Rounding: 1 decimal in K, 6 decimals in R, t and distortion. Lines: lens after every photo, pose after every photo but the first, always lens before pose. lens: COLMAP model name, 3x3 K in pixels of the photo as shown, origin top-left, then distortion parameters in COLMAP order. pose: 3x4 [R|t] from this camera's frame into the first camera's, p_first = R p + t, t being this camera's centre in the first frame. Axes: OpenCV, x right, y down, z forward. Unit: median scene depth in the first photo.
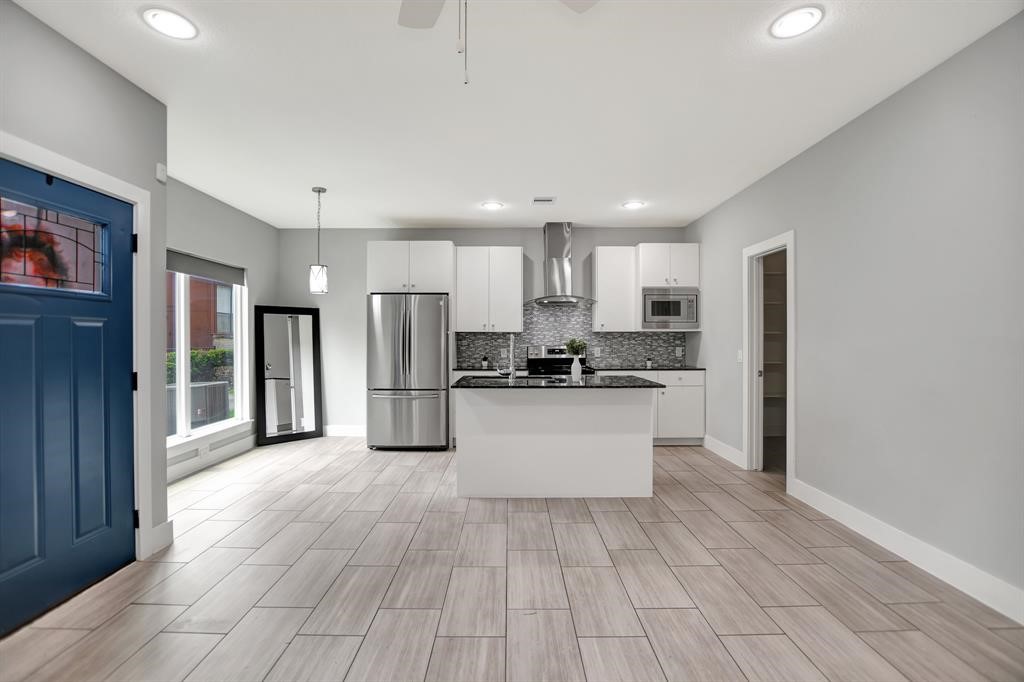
lens RADIAL K [[454.3, 0, 505.2], [0, 454.3, 339.1], [0, 0, 1]] dist [-0.029942, 0.001825]
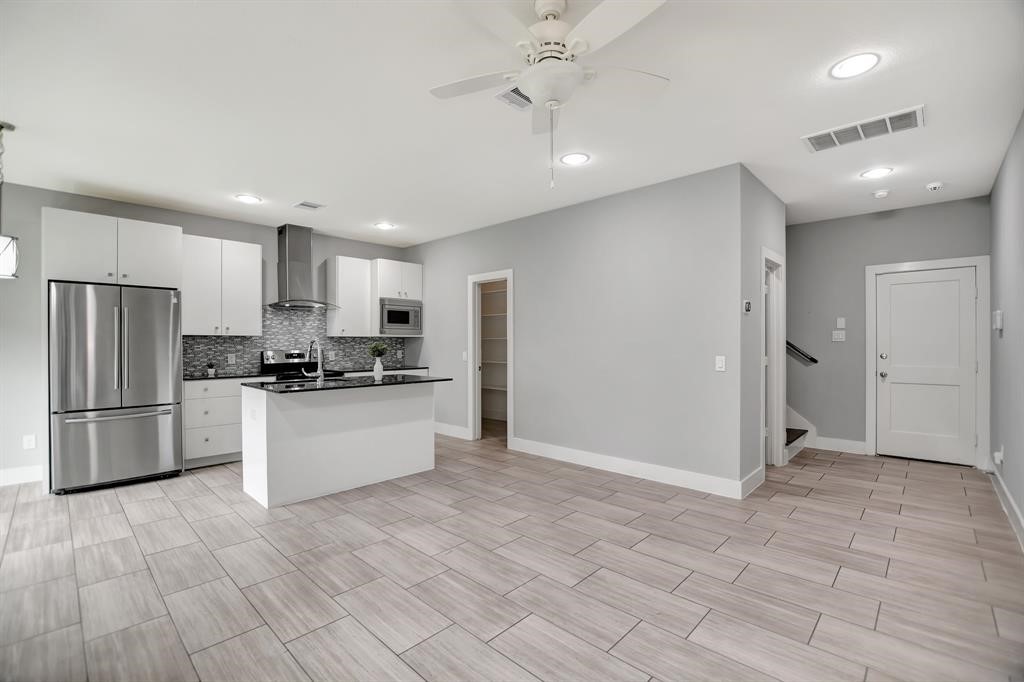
lens RADIAL K [[454.3, 0, 508.6], [0, 454.3, 346.2], [0, 0, 1]] dist [-0.029942, 0.001825]
pose [[0.688205, -0.004905, 0.725500, -0.312589], [0.001719, 0.999985, 0.005129, 0.002130], [-0.725515, -0.002283, 0.688203, -0.011315]]
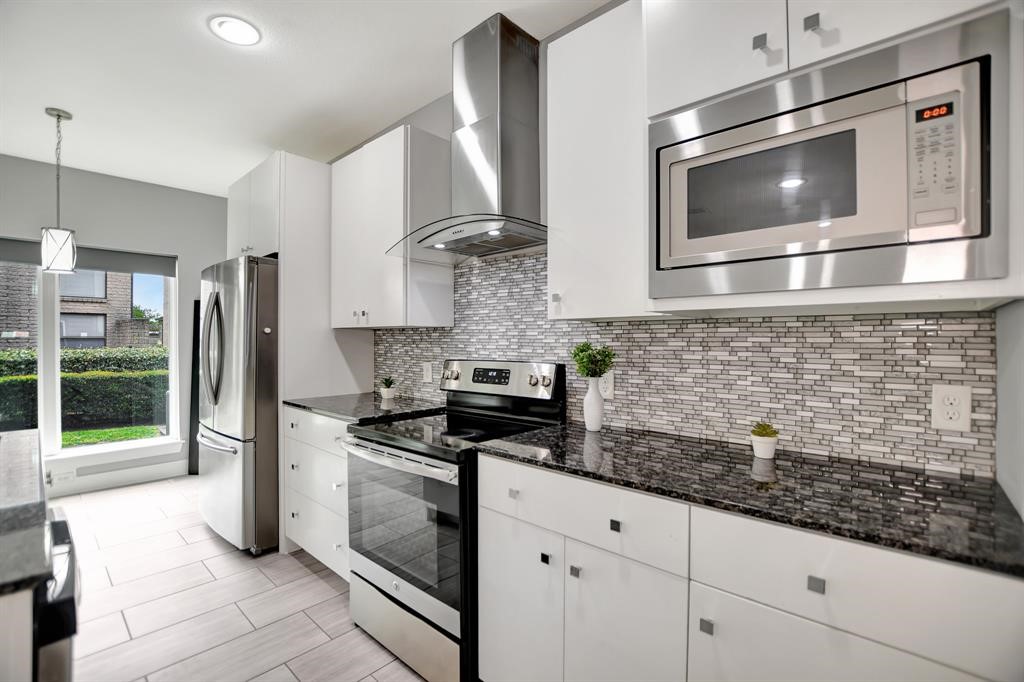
lens RADIAL K [[454.3, 0, 502.1], [0, 454.3, 346.4], [0, 0, 1]] dist [-0.029942, 0.001825]
pose [[0.739528, 0.009172, -0.673063, 0.422711], [0.001056, 0.999890, 0.014786, -0.003189], [0.673125, -0.011645, 0.739437, 0.819494]]
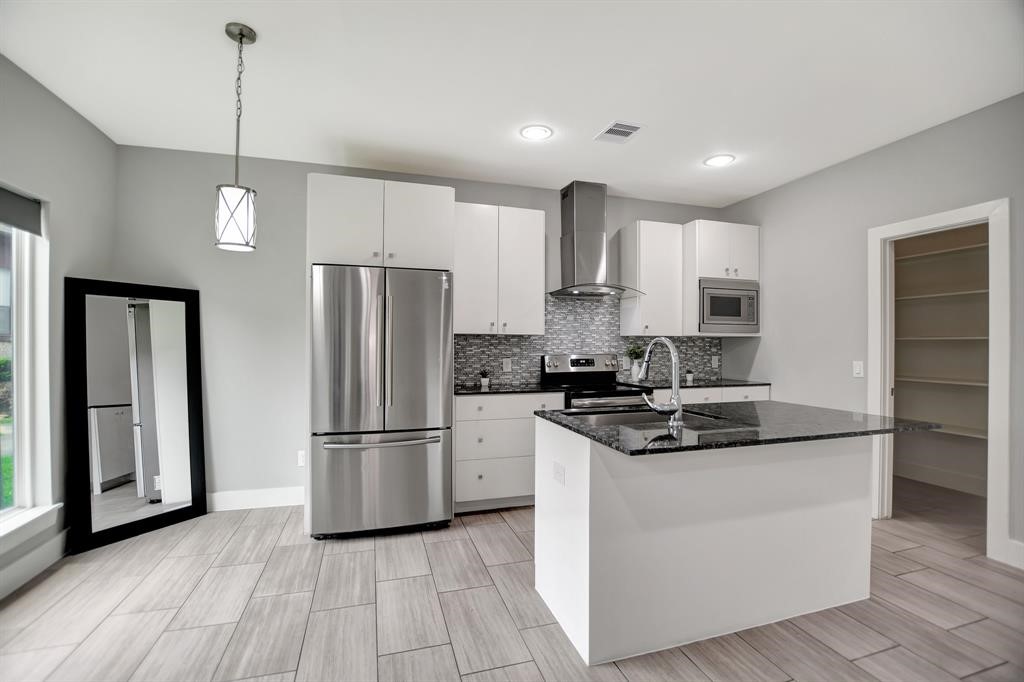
lens RADIAL K [[454.3, 0, 508.8], [0, 454.3, 343.3], [0, 0, 1]] dist [-0.029942, 0.001825]
pose [[0.953808, 0.005406, 0.300367, -0.240041], [-0.005176, 0.999985, -0.001564, -0.001628], [-0.300371, -0.000063, 0.953822, 0.395050]]
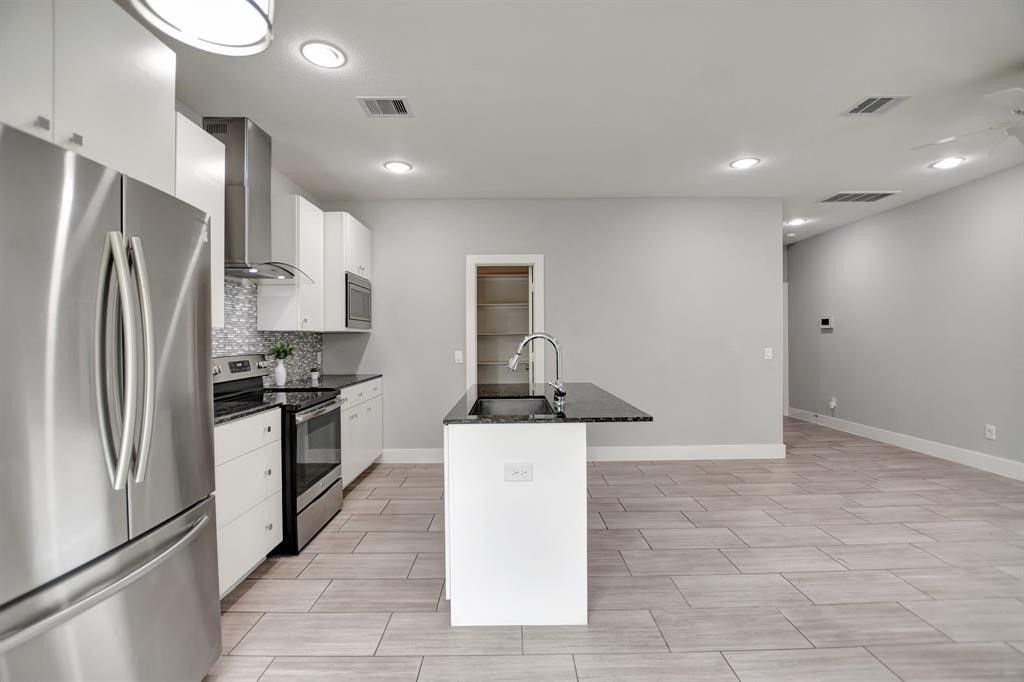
lens RADIAL K [[454.3, 0, 514.5], [0, 454.3, 337.8], [0, 0, 1]] dist [-0.029942, 0.001825]
pose [[-0.015280, 0.003521, 0.999877, -0.466845], [0.008028, 0.999962, -0.003398, -0.001760], [-0.999851, 0.007975, -0.015308, 0.775198]]
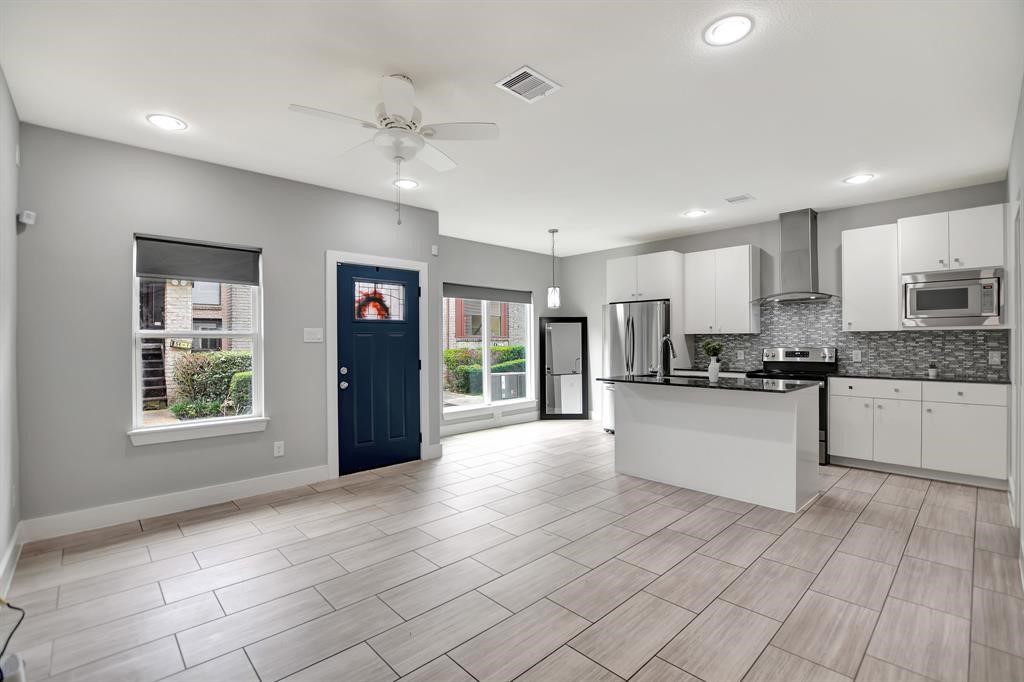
lens RADIAL K [[454.3, 0, 510.1], [0, 454.3, 343.5], [0, 0, 1]] dist [-0.029942, 0.001825]
pose [[0.692012, -0.000293, -0.721886, 0.408443], [0.004841, 0.999979, 0.004235, -0.000489], [0.721870, -0.006426, 0.691999, -0.029830]]
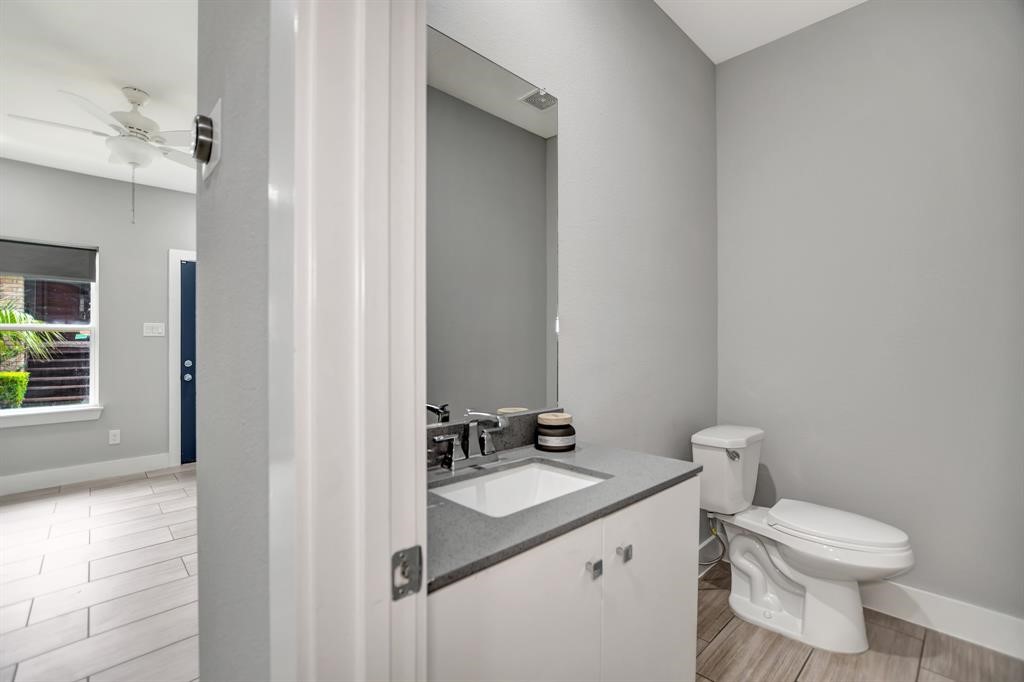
lens RADIAL K [[454.3, 0, 517.9], [0, 454.3, 341.3], [0, 0, 1]] dist [-0.029942, 0.001825]
pose [[0.700339, -0.008188, -0.713764, 0.659214], [0.003312, 0.999961, -0.008222, 0.017580], [0.713803, 0.003394, 0.700338, 0.174699]]
